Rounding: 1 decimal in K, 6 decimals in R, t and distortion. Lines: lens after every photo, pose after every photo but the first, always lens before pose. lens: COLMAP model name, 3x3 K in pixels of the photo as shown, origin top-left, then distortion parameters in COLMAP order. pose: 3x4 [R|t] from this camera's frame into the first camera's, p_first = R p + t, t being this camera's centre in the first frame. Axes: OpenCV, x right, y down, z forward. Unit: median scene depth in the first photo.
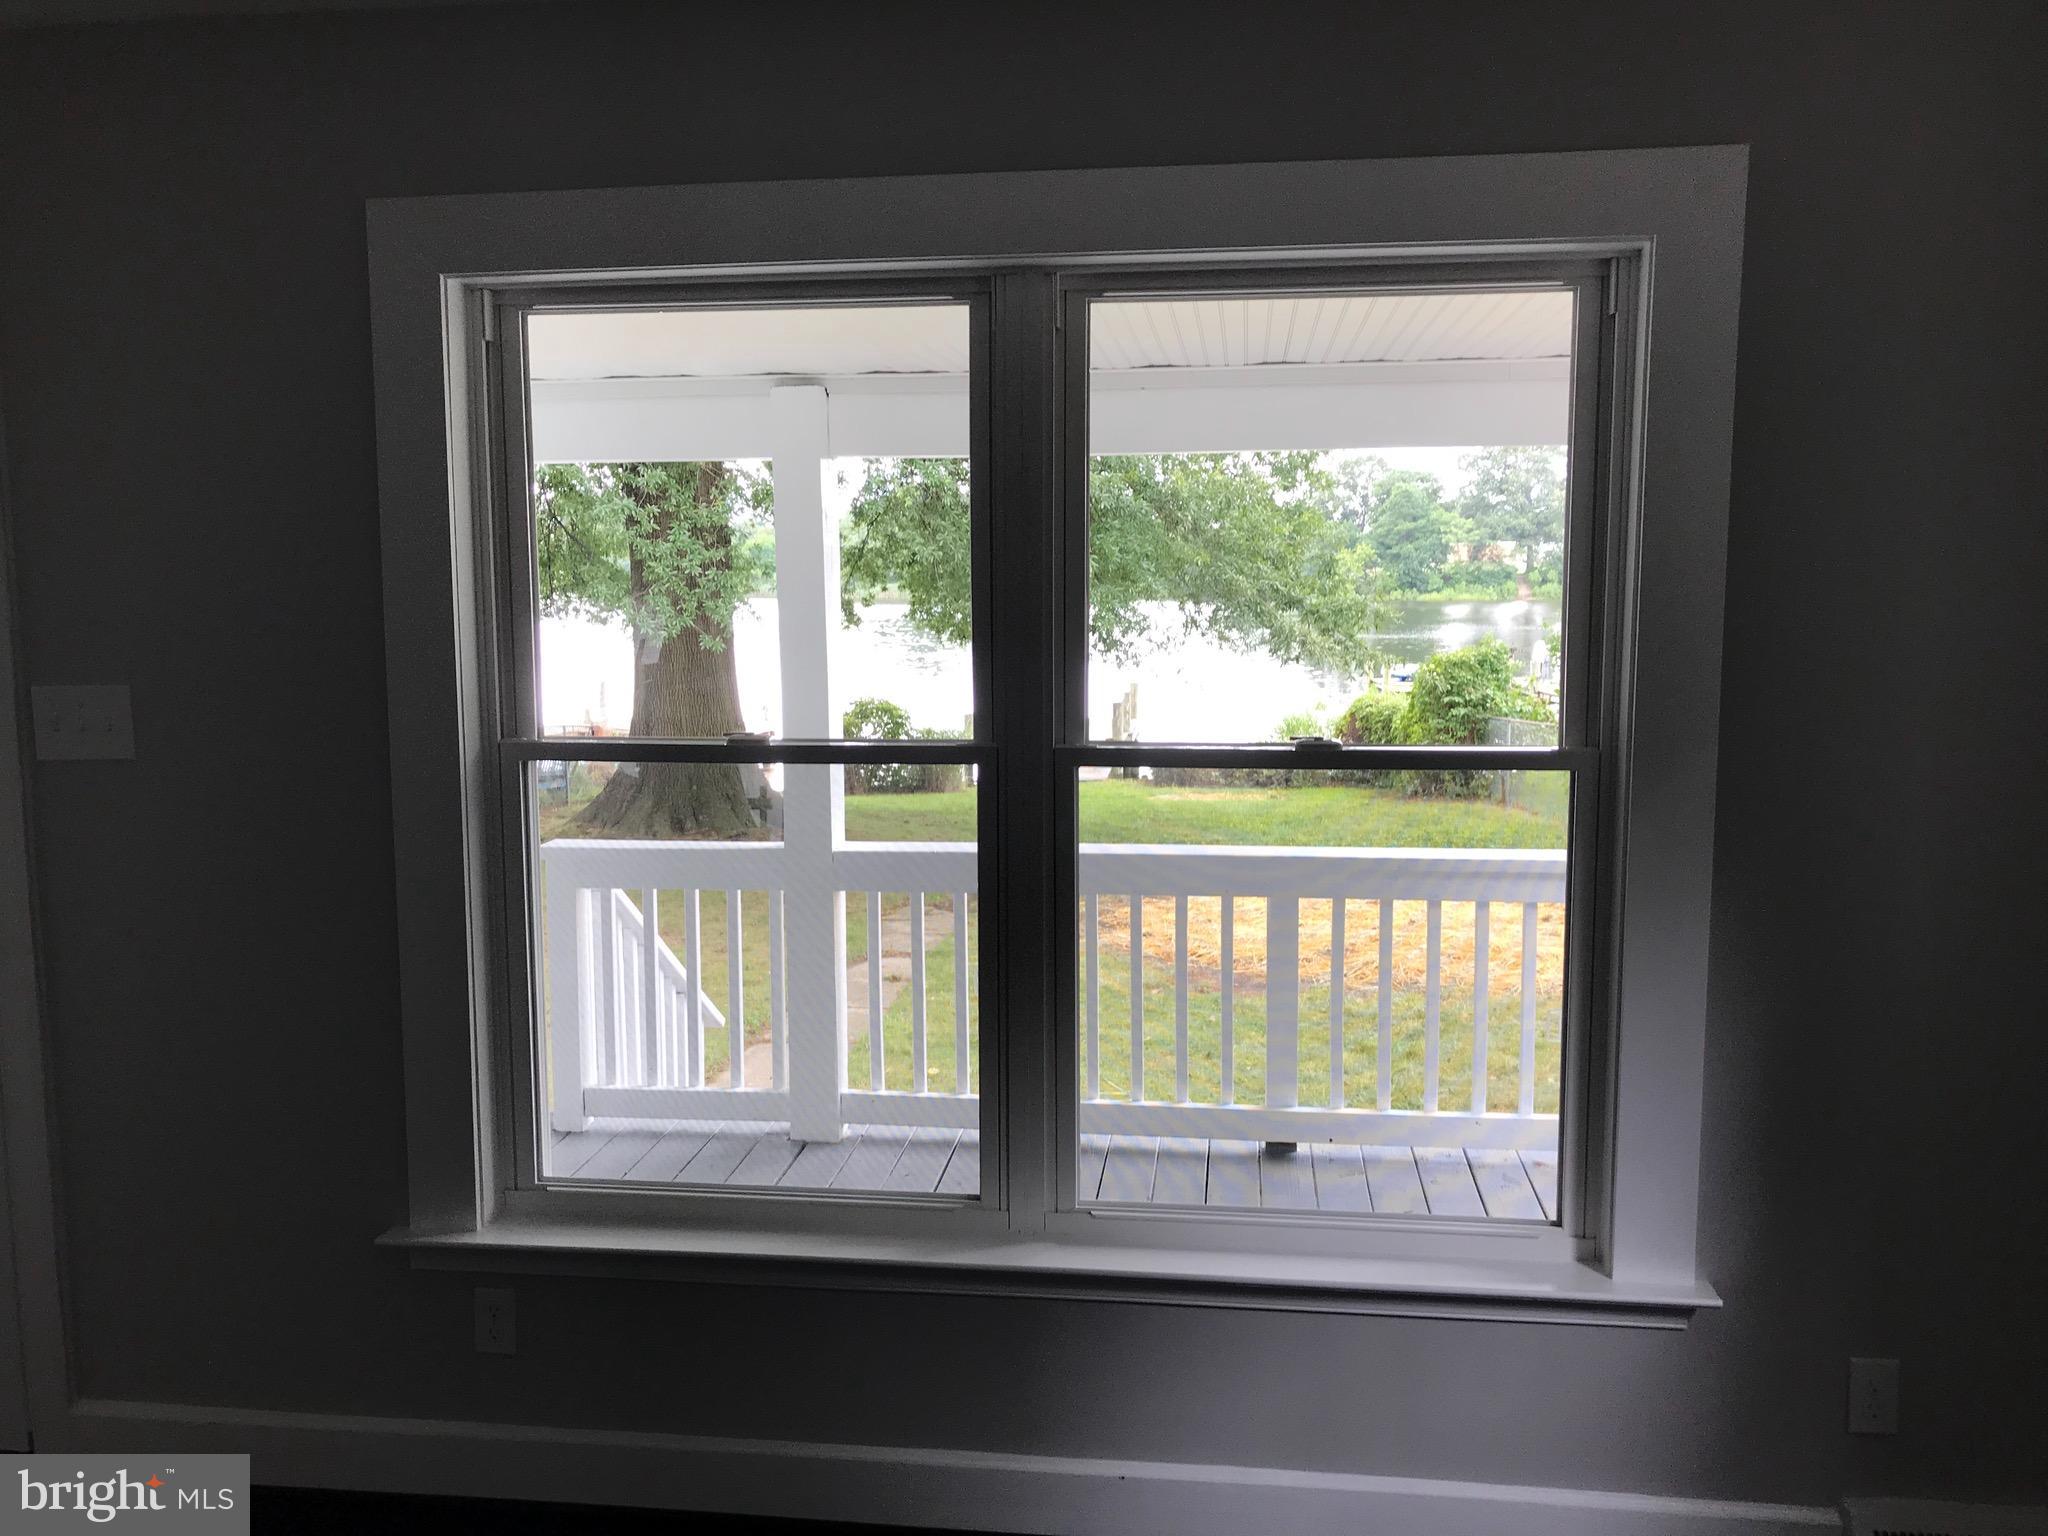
lens RADIAL K [[1722.1, 0, 1024.0], [0, 1722.1, 768.0], [0, 0, 1]] dist [0.128153, -0.163000]
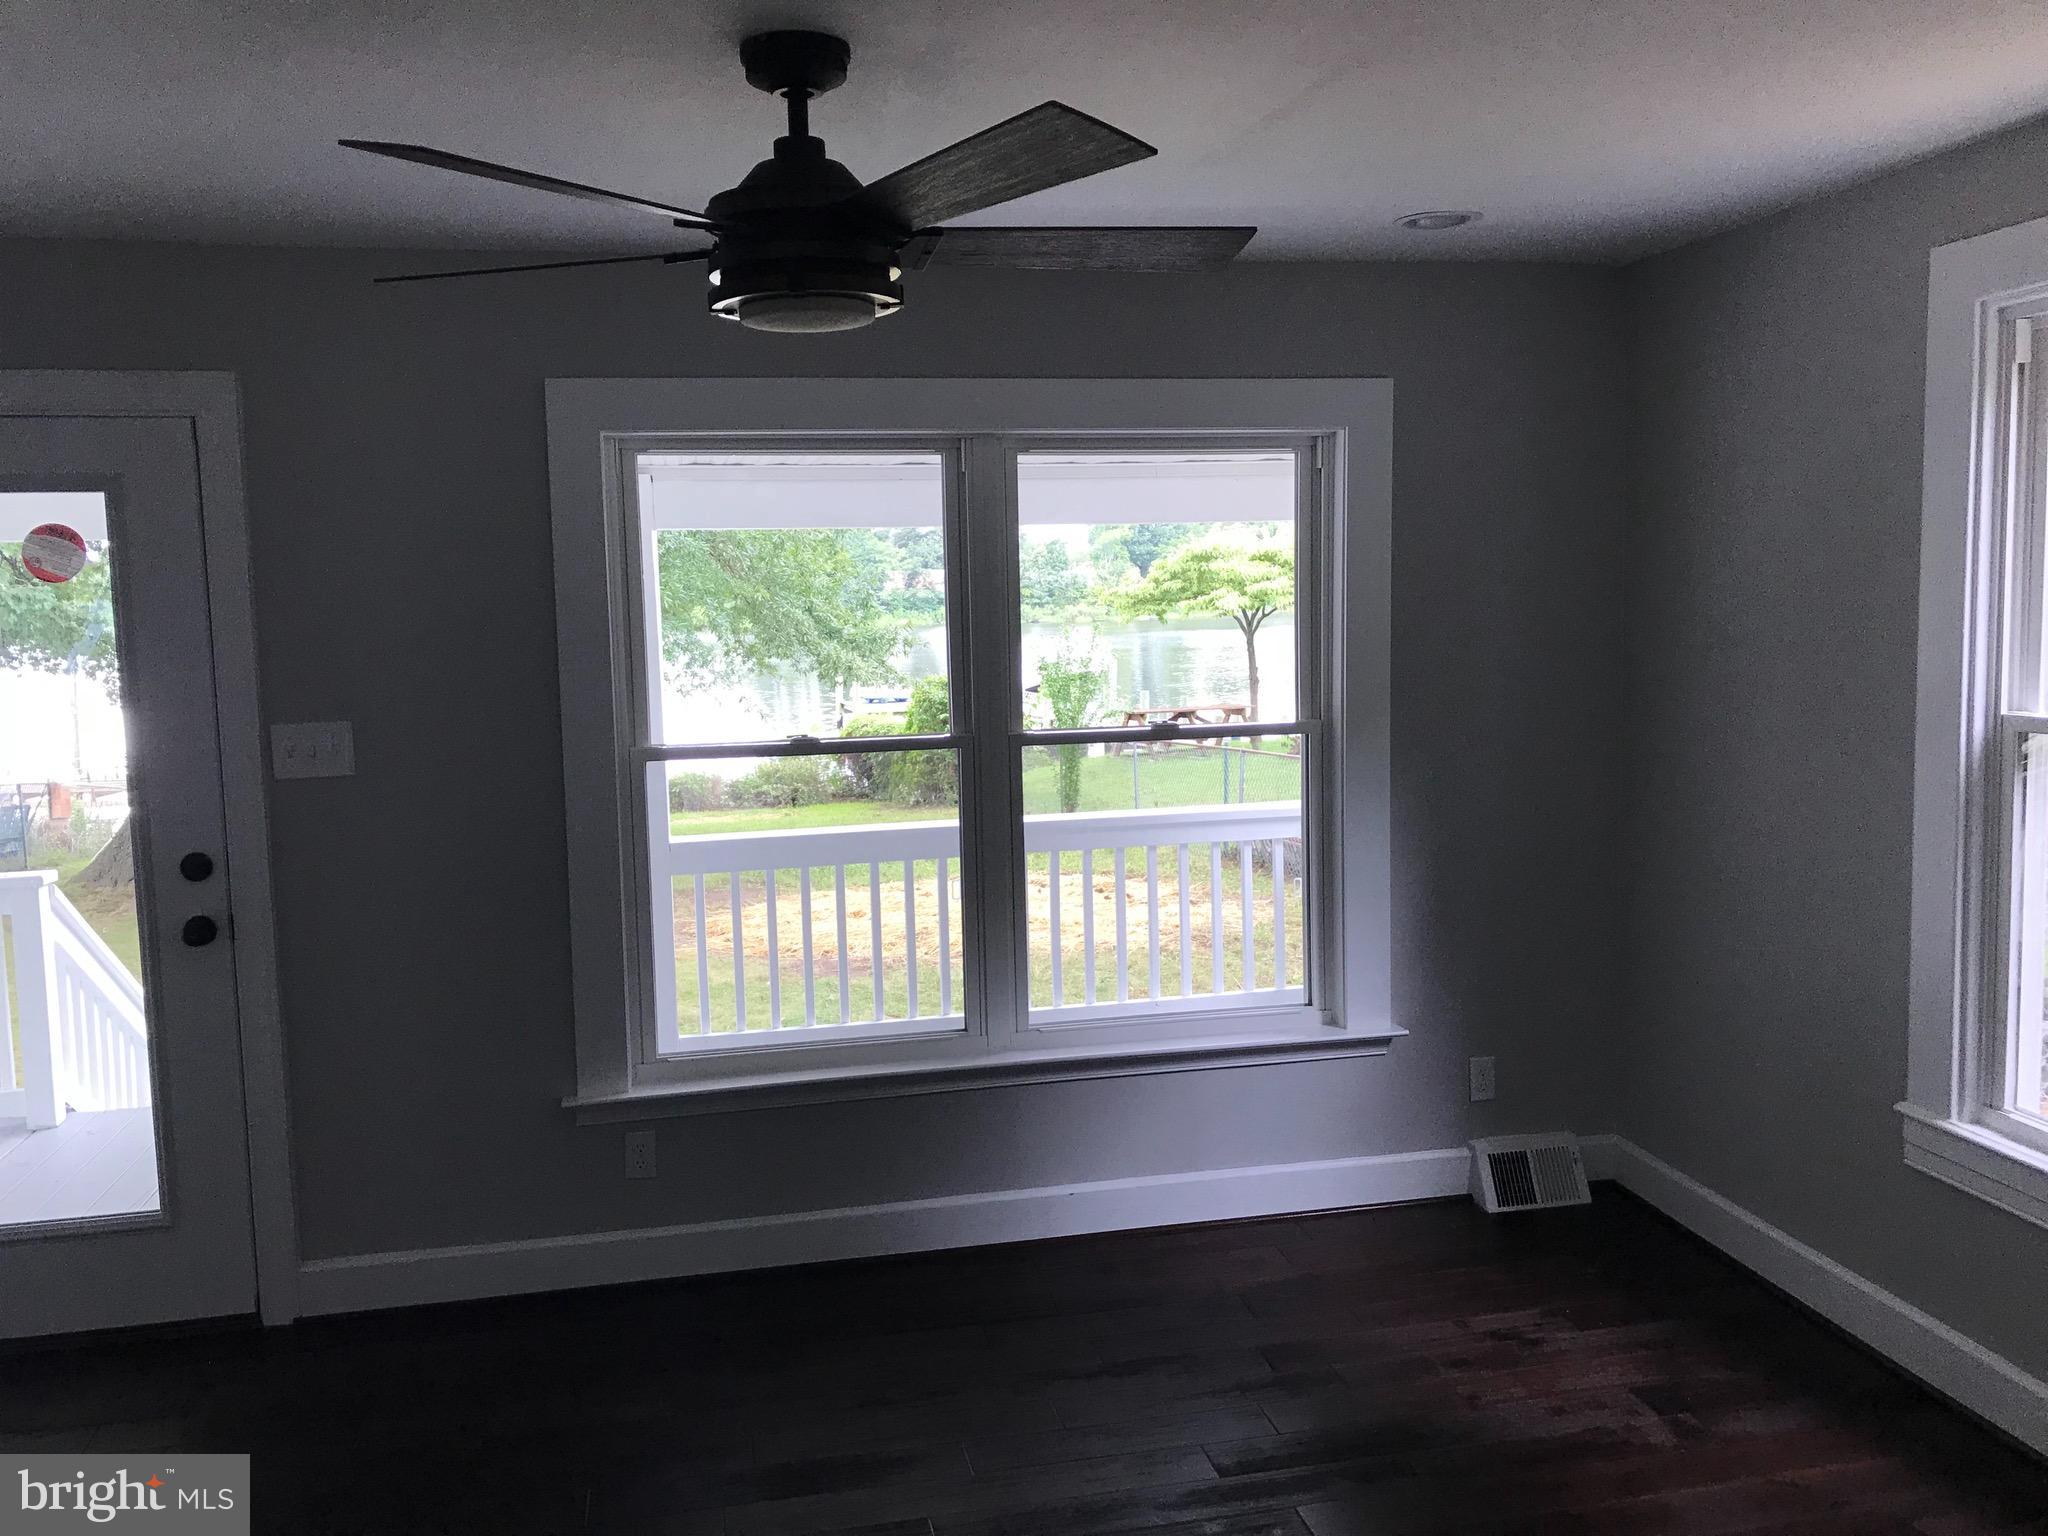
lens RADIAL K [[1722.1, 0, 1024.0], [0, 1722.1, 768.0], [0, 0, 1]] dist [0.128153, -0.163000]
pose [[0.947485, -0.050860, 0.315729, -0.441451], [0.055843, 0.998417, -0.006749, 0.028467], [-0.314886, 0.024025, 0.948825, -0.467484]]
